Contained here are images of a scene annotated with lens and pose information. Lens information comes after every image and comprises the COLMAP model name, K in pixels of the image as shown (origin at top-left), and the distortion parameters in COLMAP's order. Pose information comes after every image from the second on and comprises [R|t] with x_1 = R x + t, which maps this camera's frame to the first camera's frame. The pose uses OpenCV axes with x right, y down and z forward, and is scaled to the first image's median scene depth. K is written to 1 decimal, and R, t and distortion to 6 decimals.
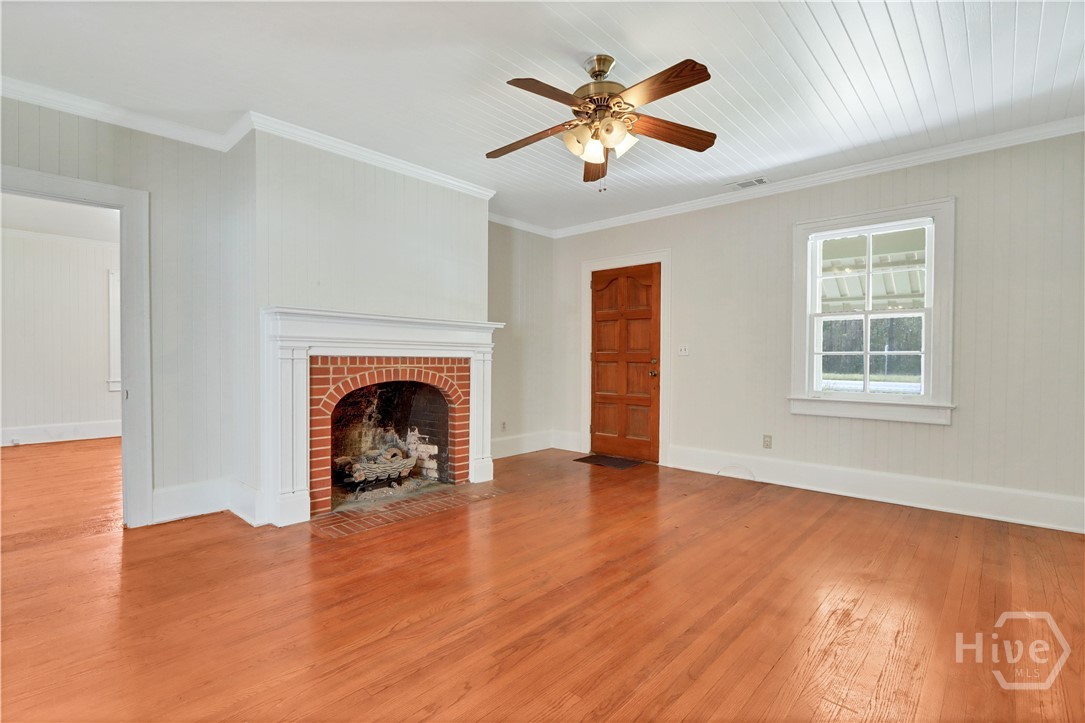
lens RADIAL K [[506.2, 0, 530.2], [0, 506.2, 366.7], [0, 0, 1]] dist [-0.013504, 0.000174]
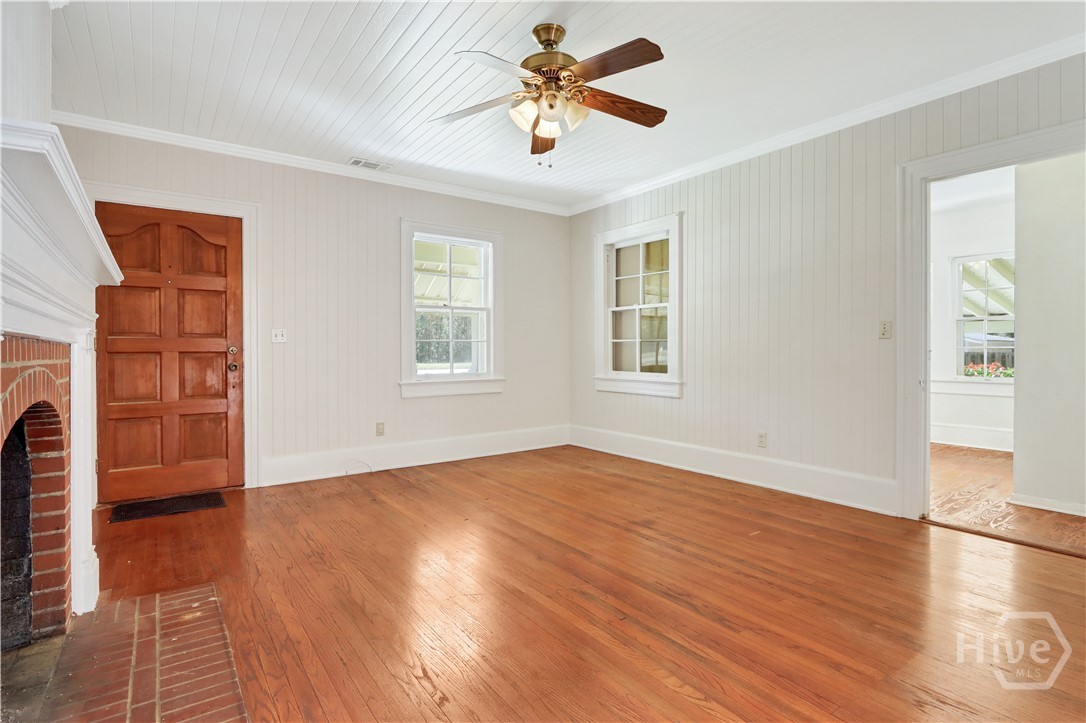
lens RADIAL K [[530.6, 0, 532.3], [0, 530.6, 357.8], [0, 0, 1]] dist [-0.004060, -0.001274]
pose [[0.197980, -0.021567, 0.979969, -0.559385], [0.021329, 0.999616, 0.017690, -0.006283], [-0.979974, 0.017399, 0.198364, 0.552765]]
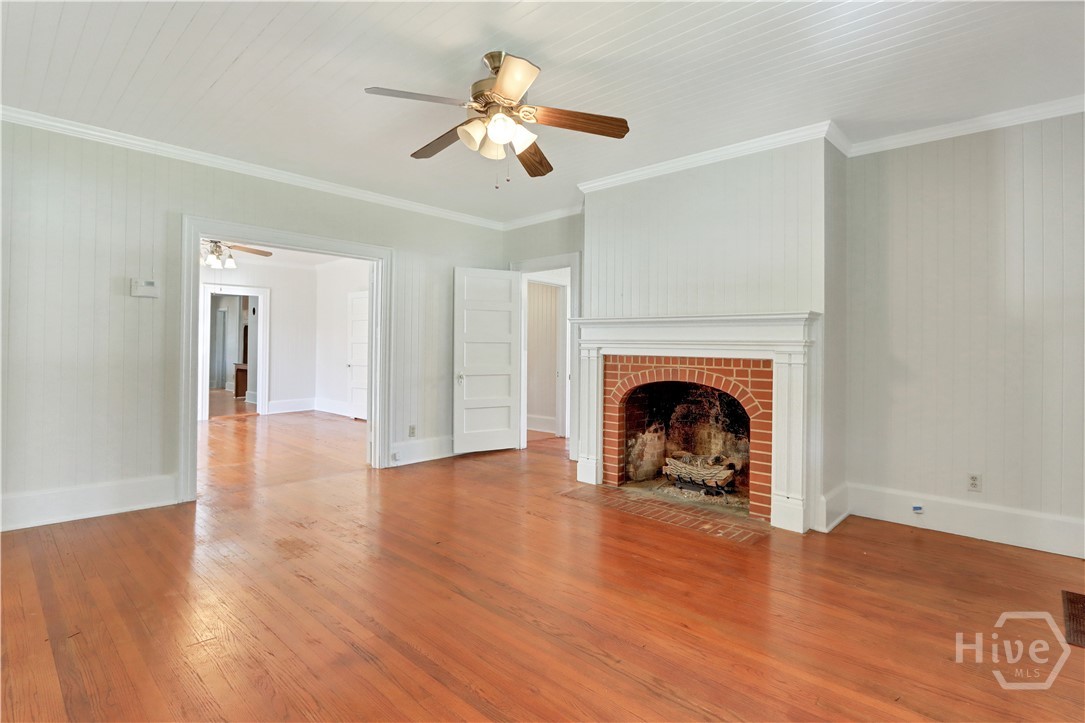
lens RADIAL K [[525.8, 0, 538.7], [0, 525.8, 341.8], [0, 0, 1]] dist [-0.015130, 0.000583]
pose [[0.004778, -0.018063, -0.999825, 0.751850], [-0.029238, 0.999407, -0.018196, -0.022066], [0.999561, 0.029319, 0.004247, 0.712635]]
